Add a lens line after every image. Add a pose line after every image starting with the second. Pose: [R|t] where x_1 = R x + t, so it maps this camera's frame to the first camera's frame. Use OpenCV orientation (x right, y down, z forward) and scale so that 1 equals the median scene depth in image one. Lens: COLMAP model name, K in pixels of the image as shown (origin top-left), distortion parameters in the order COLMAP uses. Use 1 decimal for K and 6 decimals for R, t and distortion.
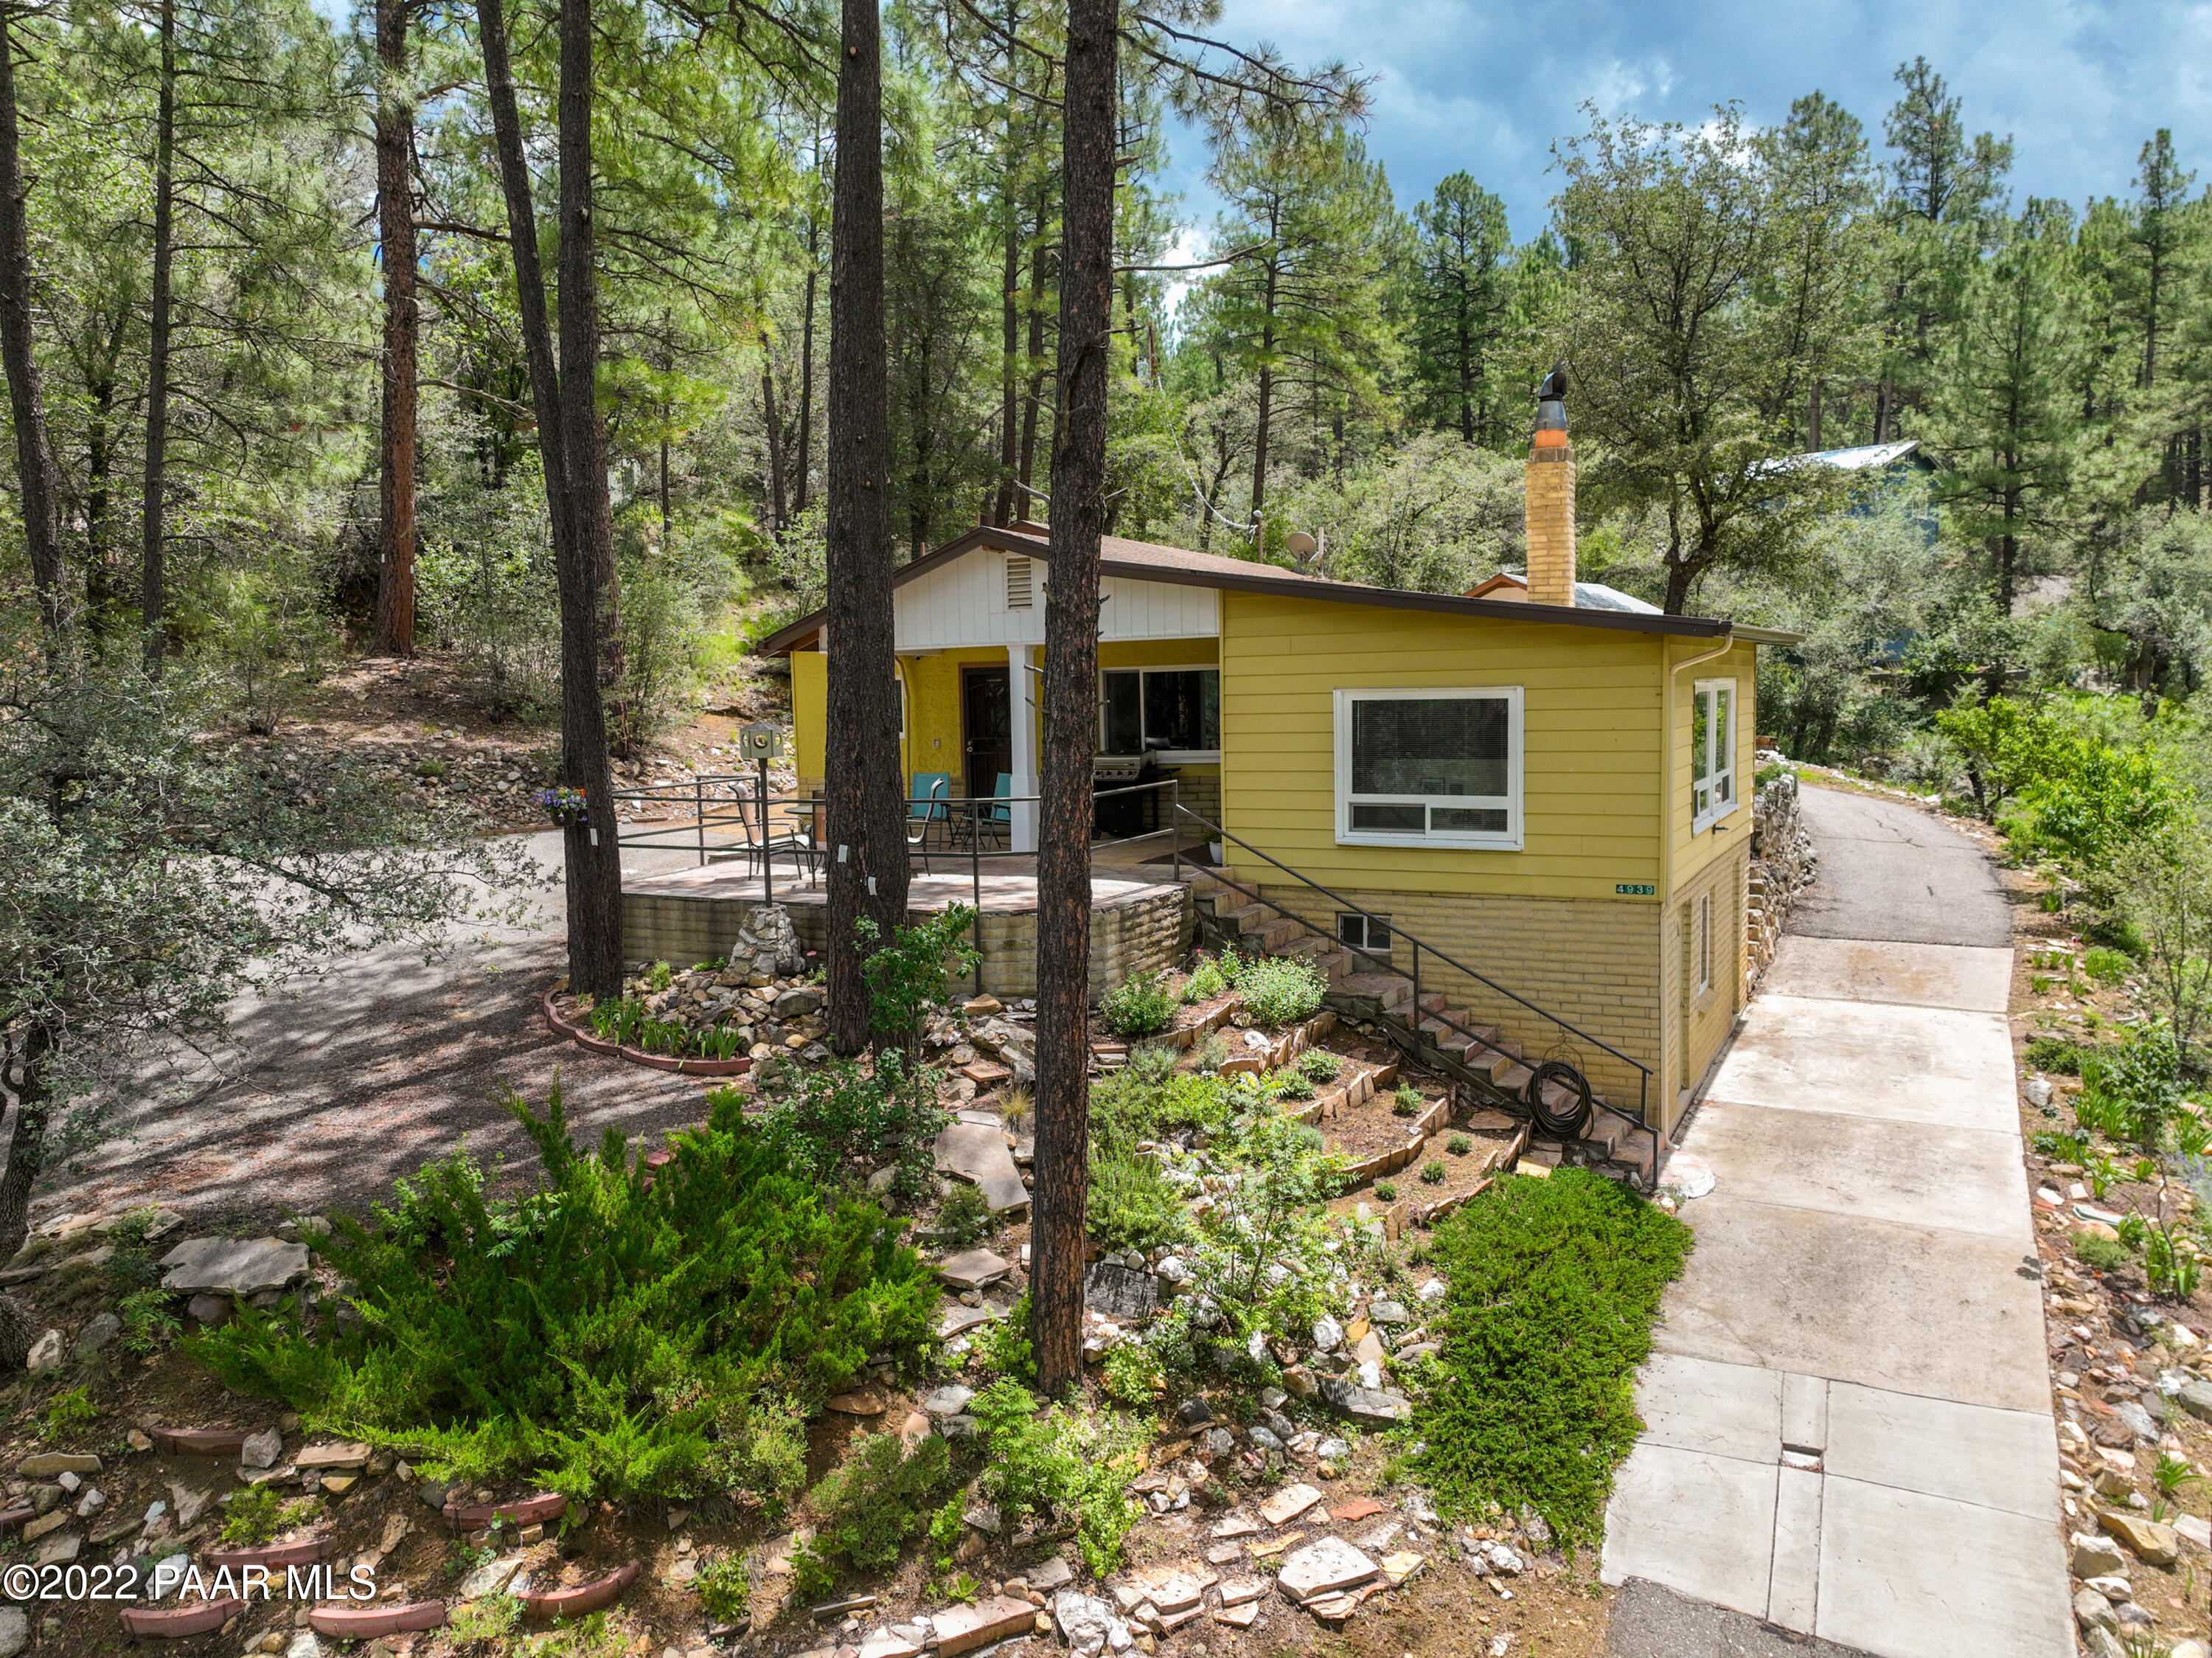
lens RADIAL K [[1491.7, 0, 1099.7], [0, 1491.7, 746.7], [0, 0, 1]] dist [0.006644, 0.013943]
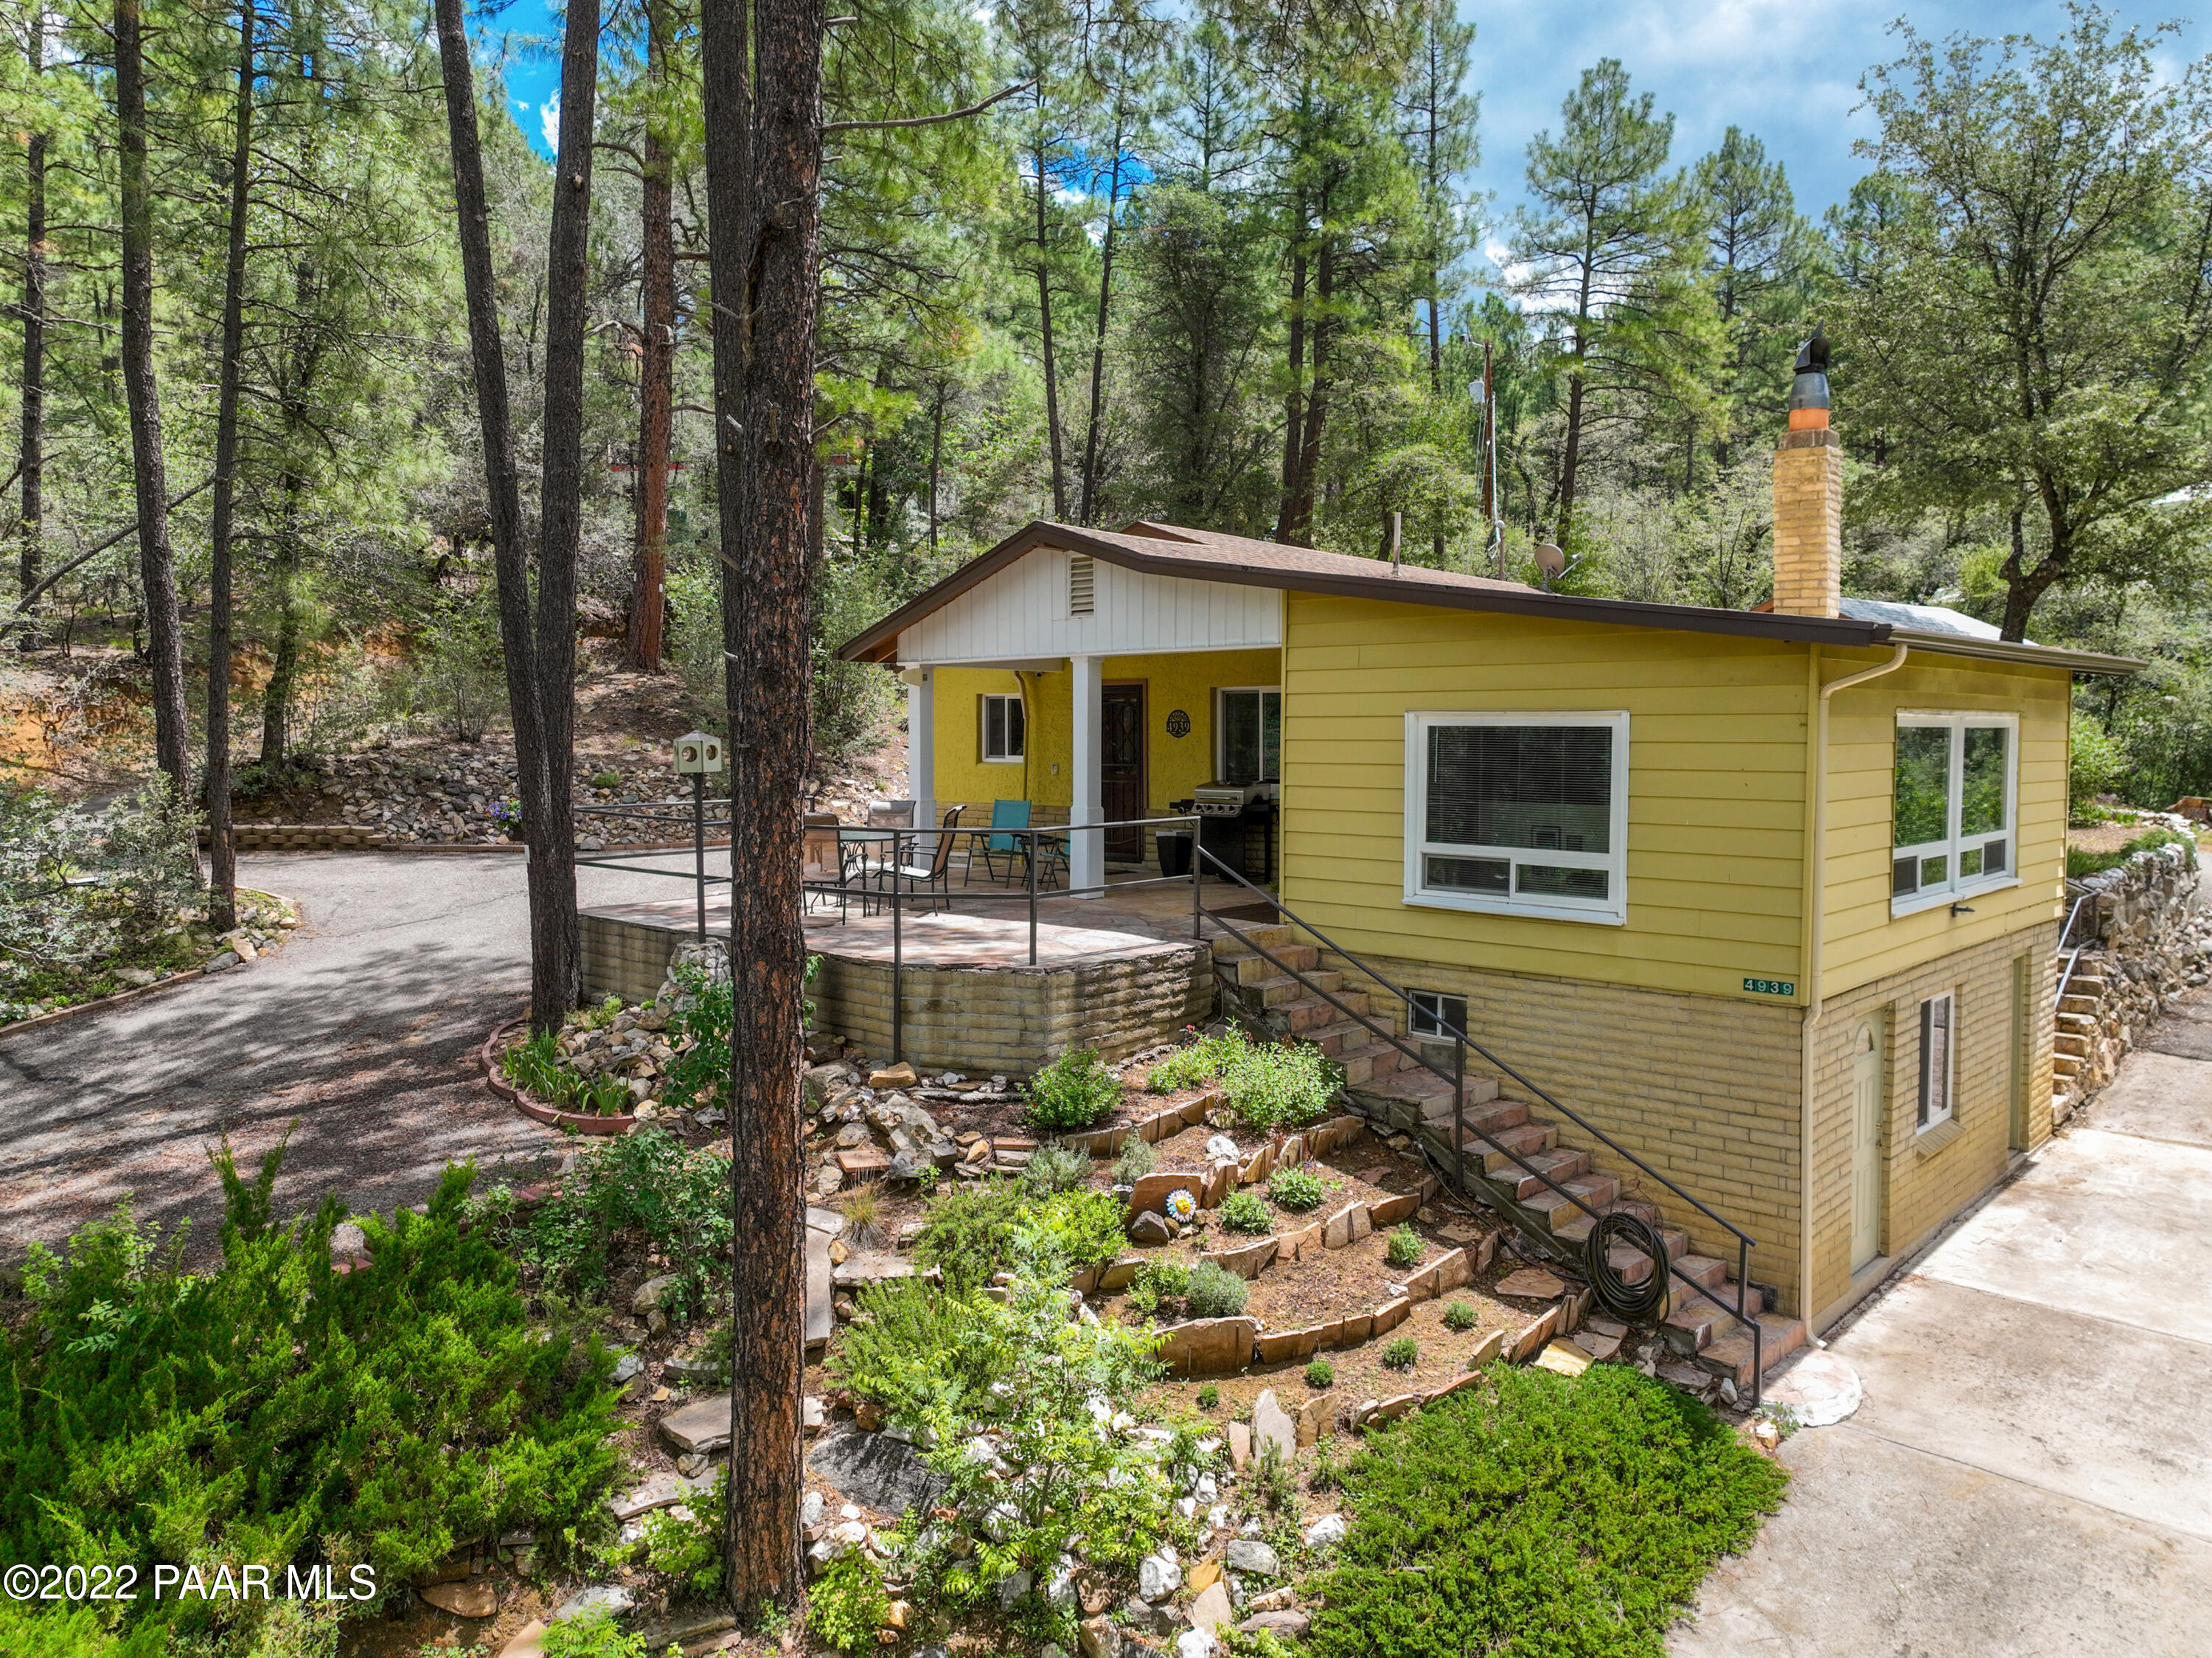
lens RADIAL K [[1491.7, 0, 1099.7], [0, 1491.7, 746.7], [0, 0, 1]] dist [0.006644, 0.013943]
pose [[0.970495, 0.026667, -0.239643, 0.218787], [-0.032195, 0.999298, -0.019181, 0.001498], [0.238964, 0.026331, 0.970671, 0.204463]]
